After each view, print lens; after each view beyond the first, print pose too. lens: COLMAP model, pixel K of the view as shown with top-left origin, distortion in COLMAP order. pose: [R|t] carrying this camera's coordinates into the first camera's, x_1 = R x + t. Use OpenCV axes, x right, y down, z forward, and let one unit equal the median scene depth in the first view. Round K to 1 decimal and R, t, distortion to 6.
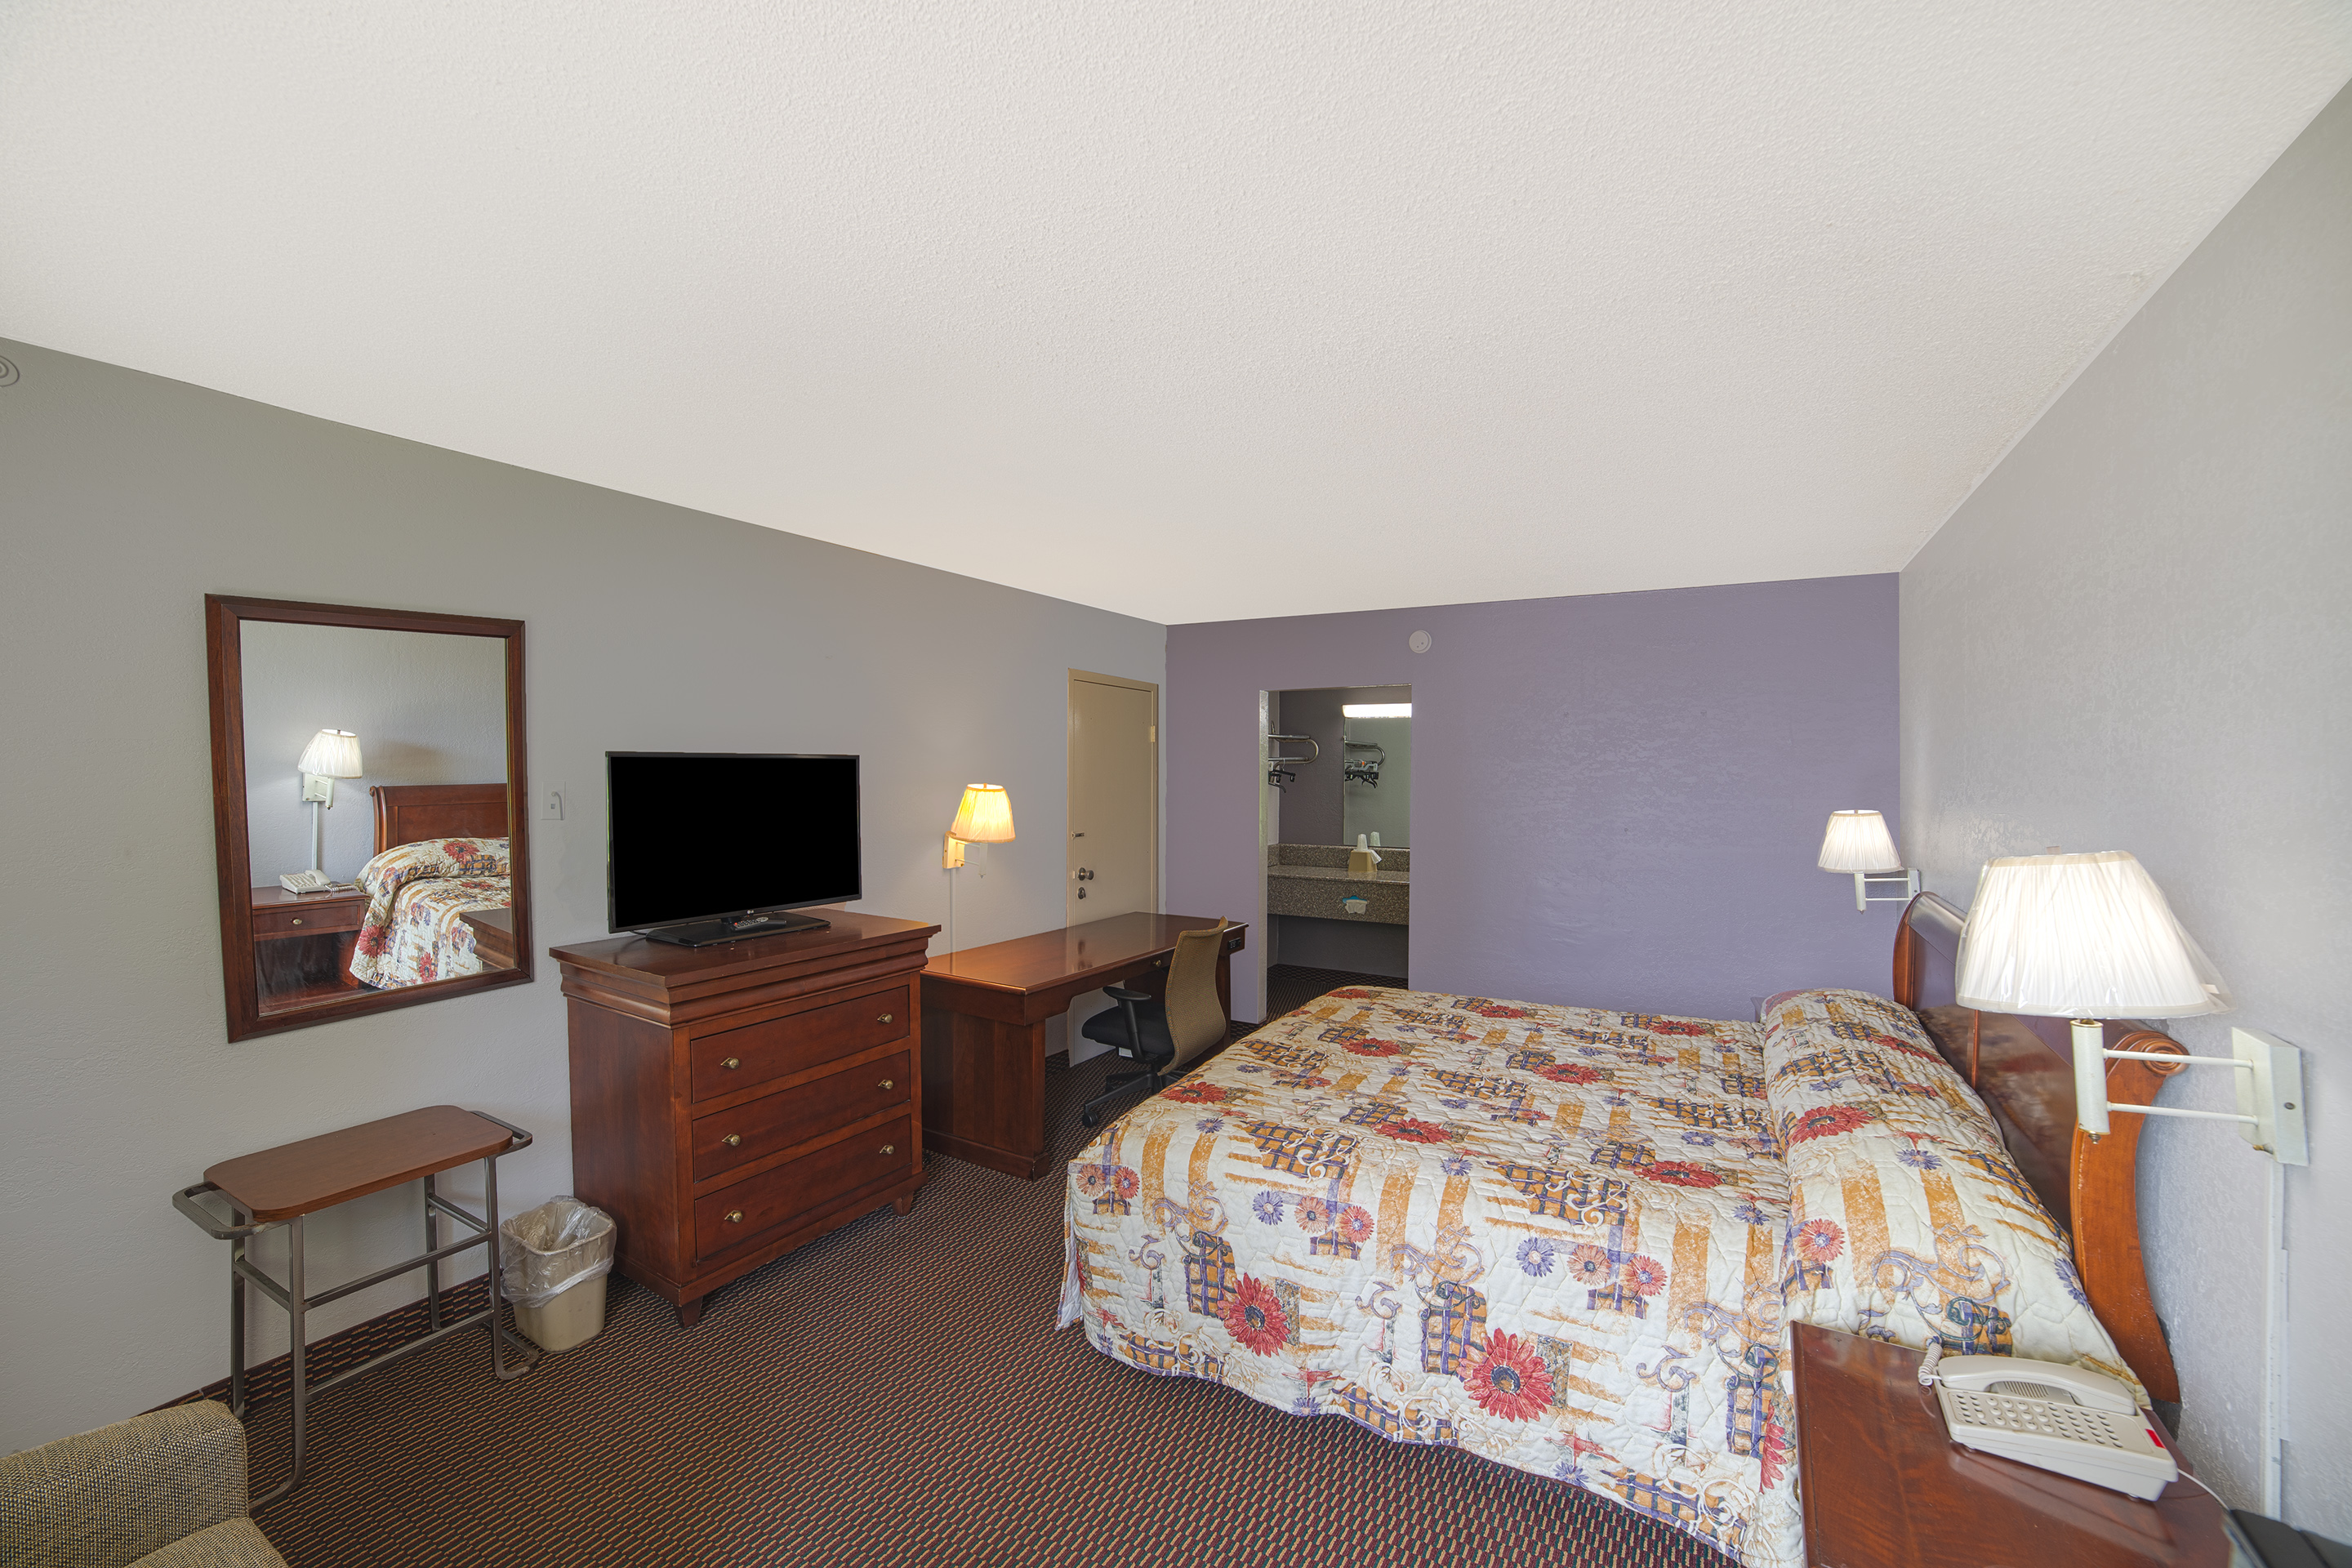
lens RADIAL K [[958.1, 0, 1169.7], [0, 958.1, 774.9], [0, 0, 1]] dist [-0.112684, 0.039504]
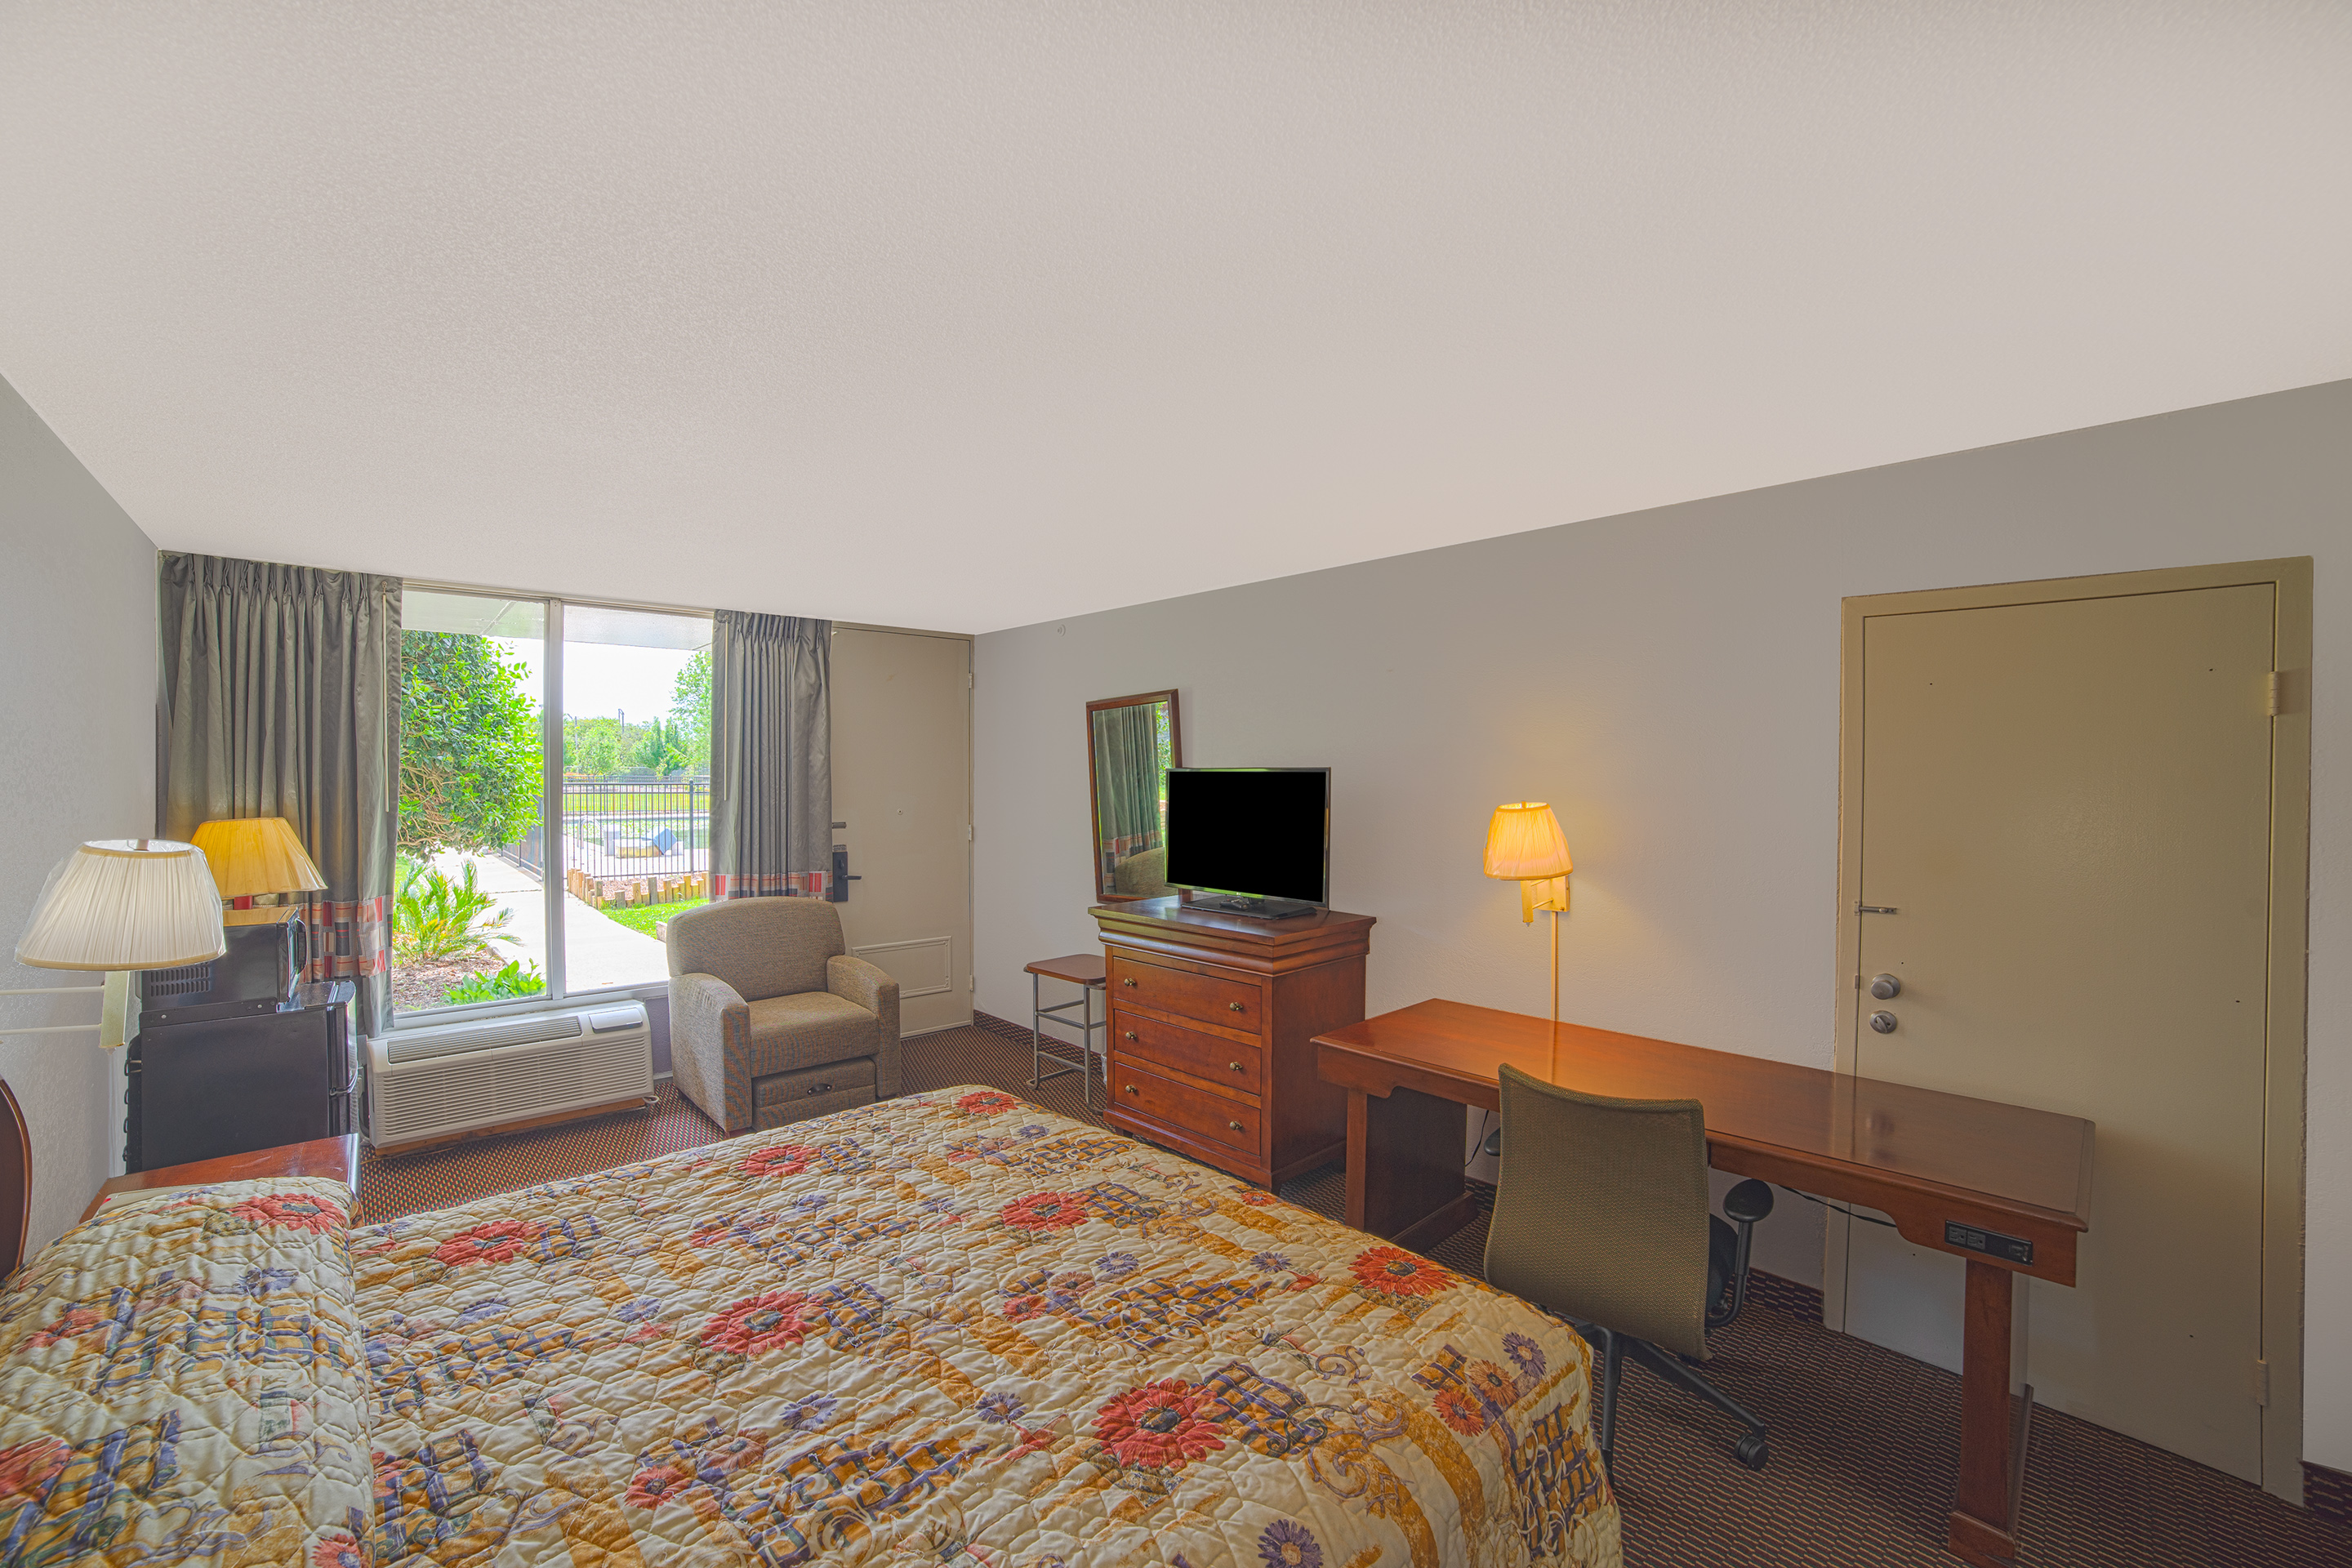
lens RADIAL K [[958.1, 0, 1169.7], [0, 958.1, 774.9], [0, 0, 1]] dist [-0.112684, 0.039504]
pose [[-0.280683, -0.004697, -0.959789, 0.795053], [-0.009648, 0.999951, -0.002073, -0.011300], [0.959752, 0.008678, -0.280715, 1.237621]]
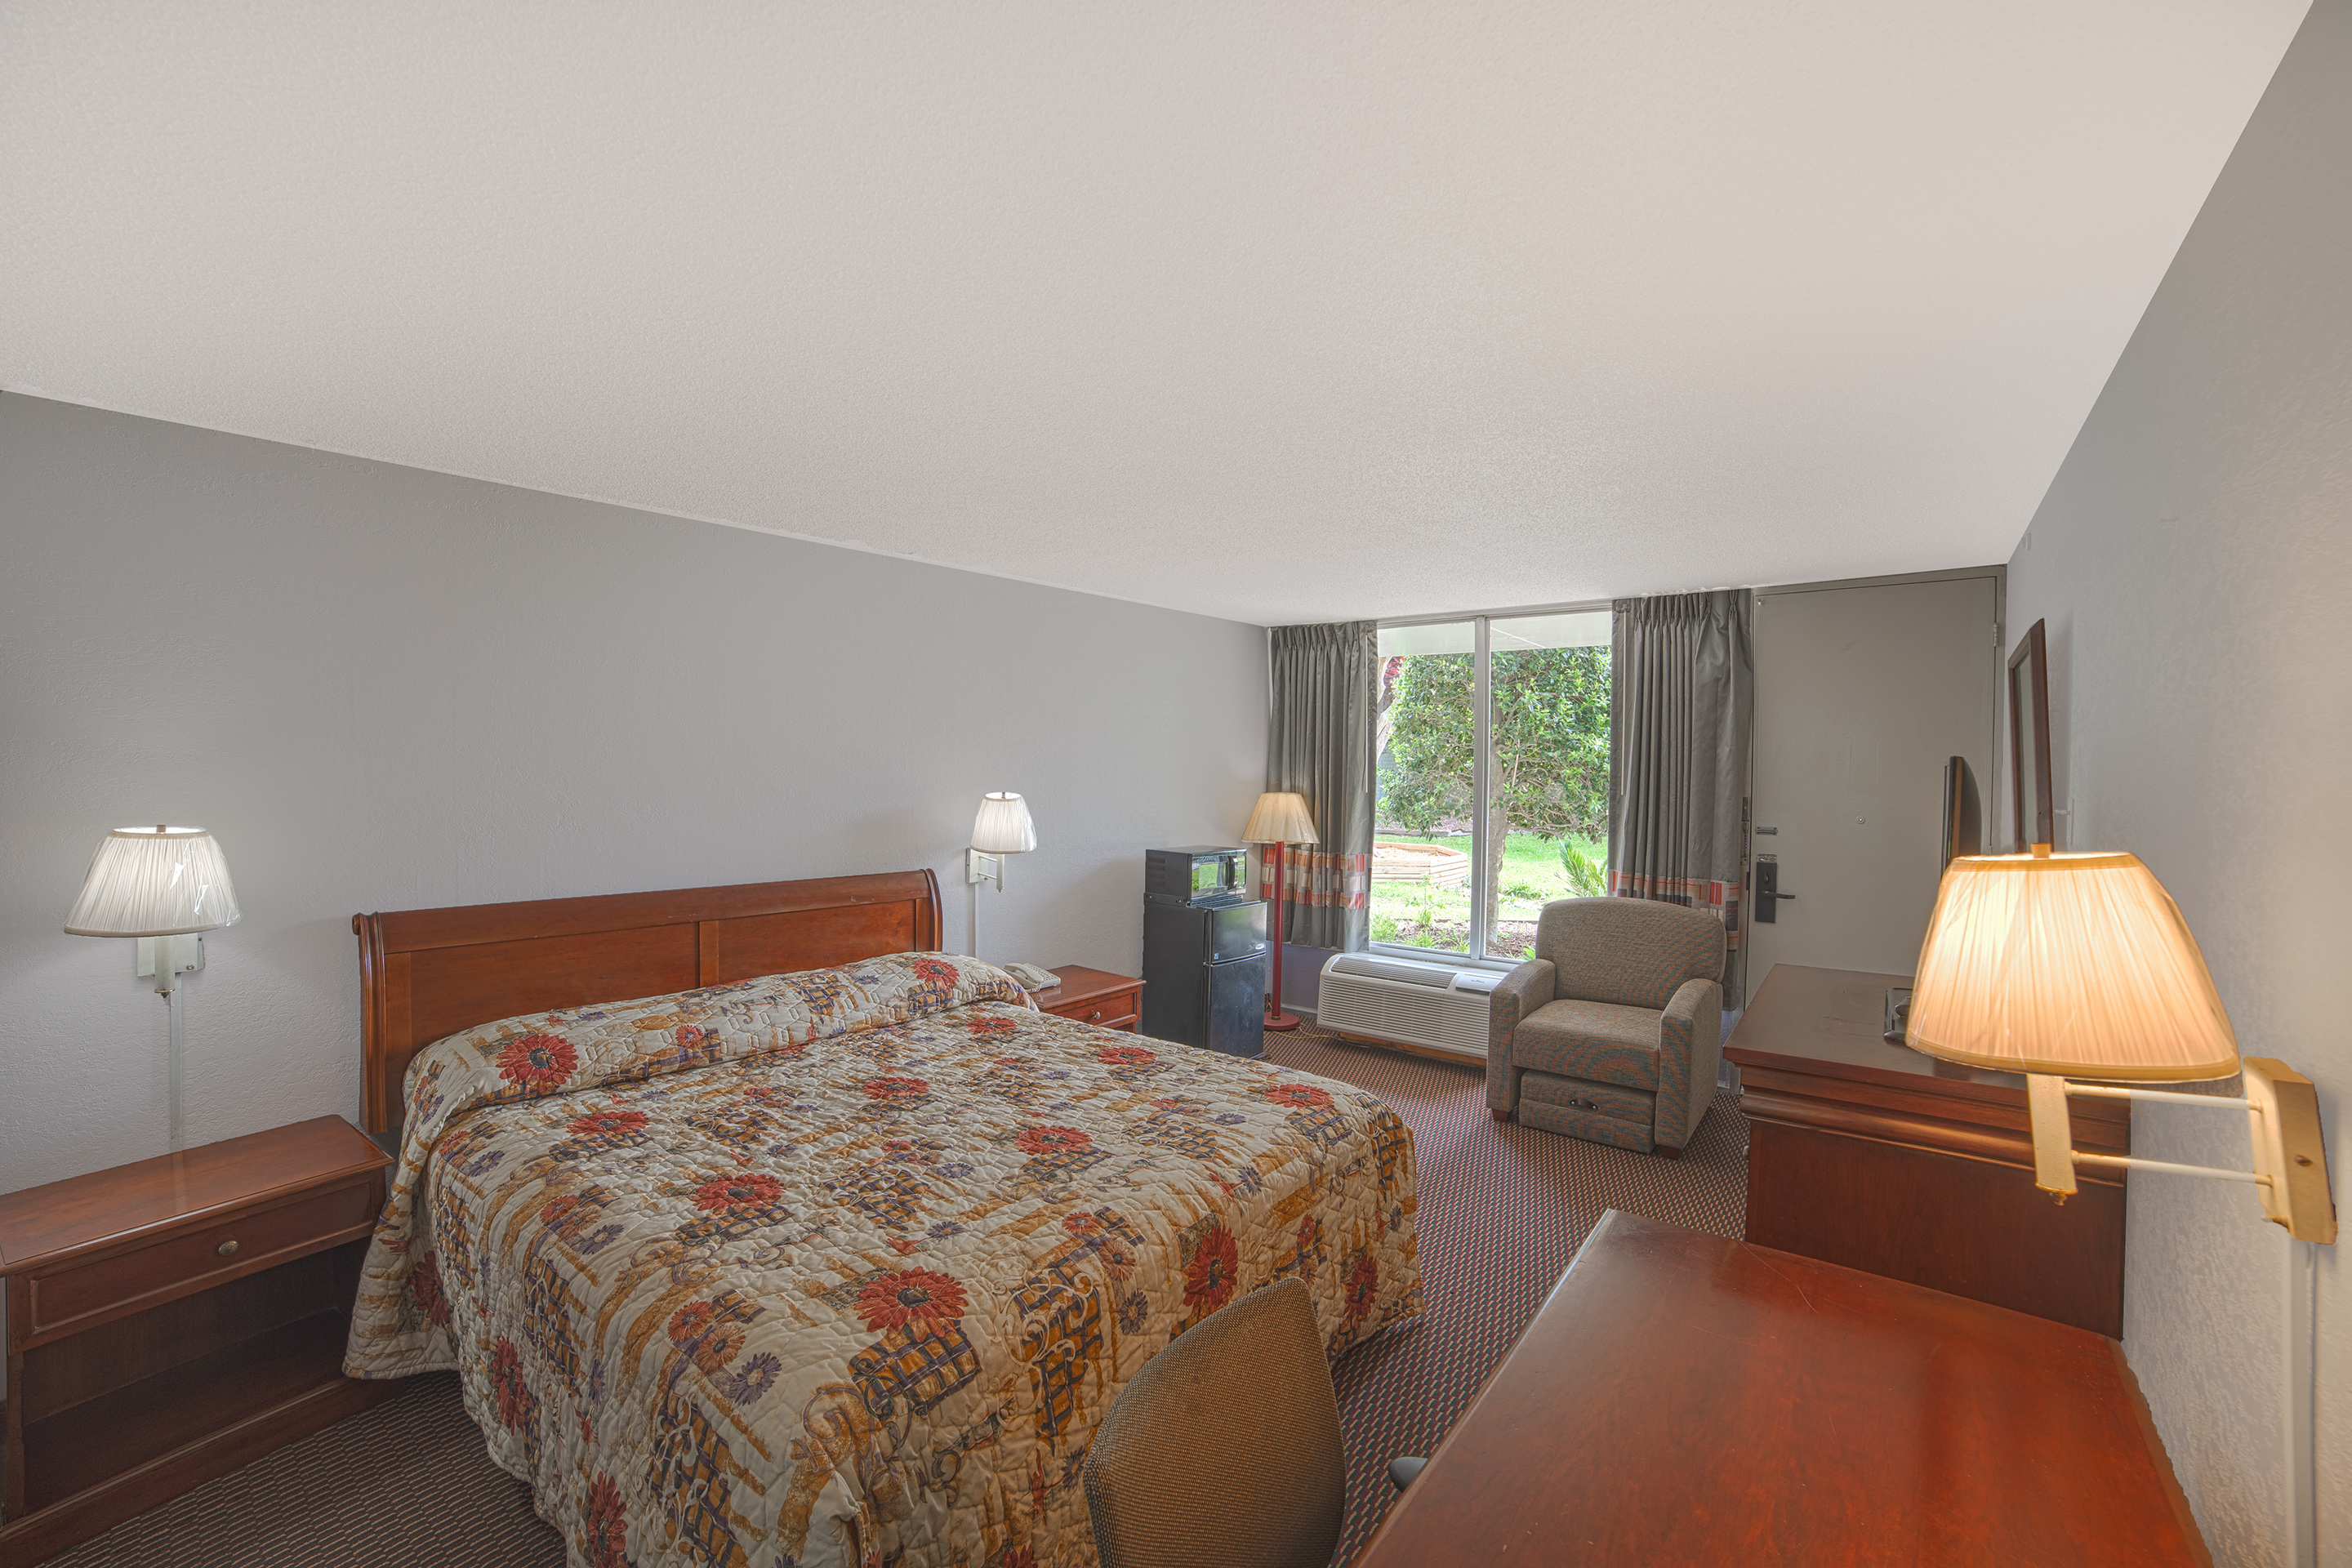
lens RADIAL K [[958.1, 0, 1169.7], [0, 958.1, 774.9], [0, 0, 1]] dist [-0.112684, 0.039504]
pose [[-0.989381, -0.018247, 0.144194, 0.019517], [-0.015314, 0.999653, 0.021427, -0.019223], [-0.144535, 0.018992, -0.989317, 1.691310]]
